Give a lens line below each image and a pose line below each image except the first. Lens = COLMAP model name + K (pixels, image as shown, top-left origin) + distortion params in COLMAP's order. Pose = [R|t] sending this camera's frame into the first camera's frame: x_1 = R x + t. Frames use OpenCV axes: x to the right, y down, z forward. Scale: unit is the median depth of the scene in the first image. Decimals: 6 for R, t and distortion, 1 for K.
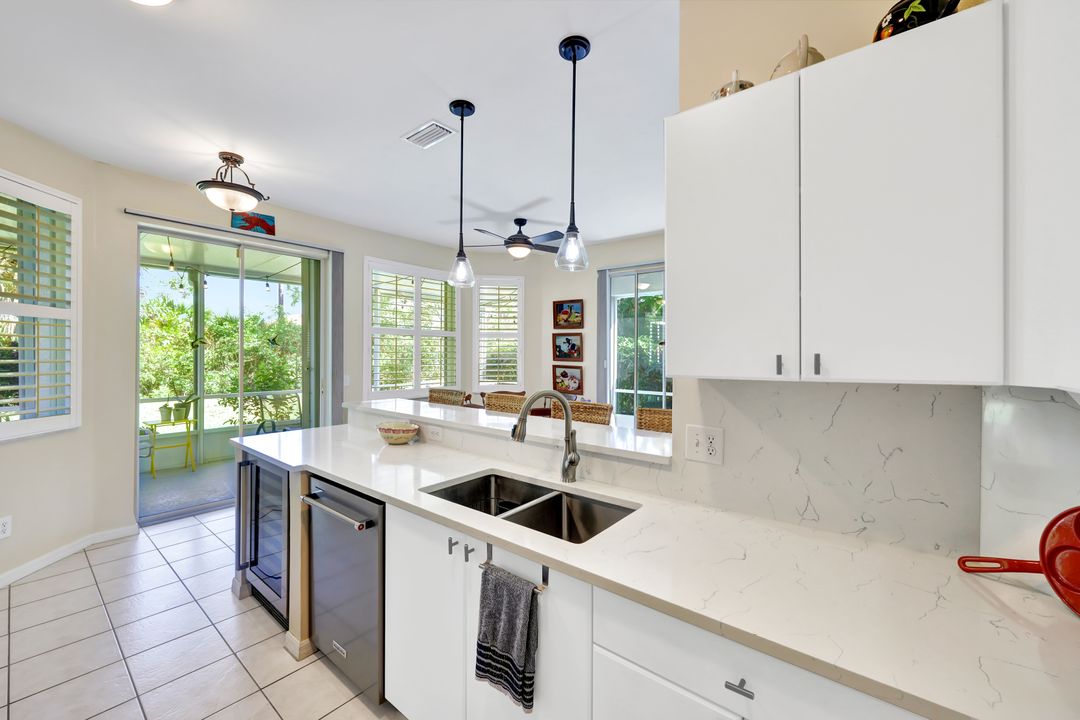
lens RADIAL K [[437.4, 0, 541.7], [0, 437.4, 356.4], [0, 0, 1]] dist [0.001210, 0.000506]
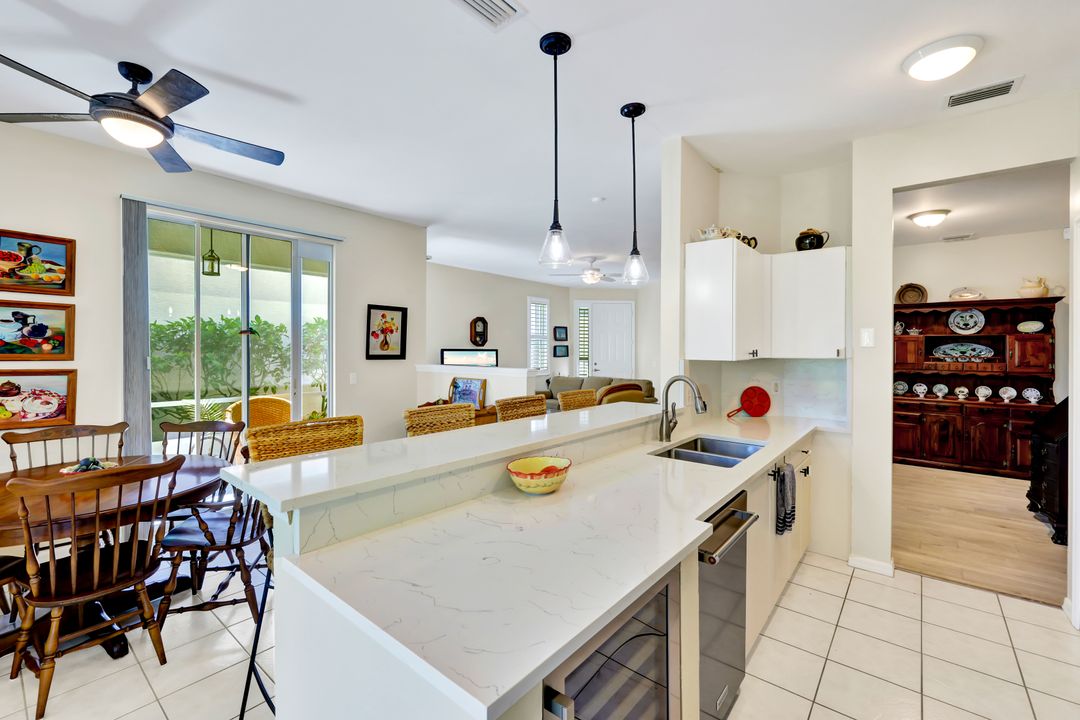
lens RADIAL K [[463.3, 0, 541.6], [0, 463.3, 350.9], [0, 0, 1]] dist [0.003513, 0.000663]
pose [[0.009639, -0.014077, 0.999854, -0.443362], [-0.001467, 0.999900, 0.014092, -0.007654], [-0.999952, -0.001603, 0.009617, 0.430347]]
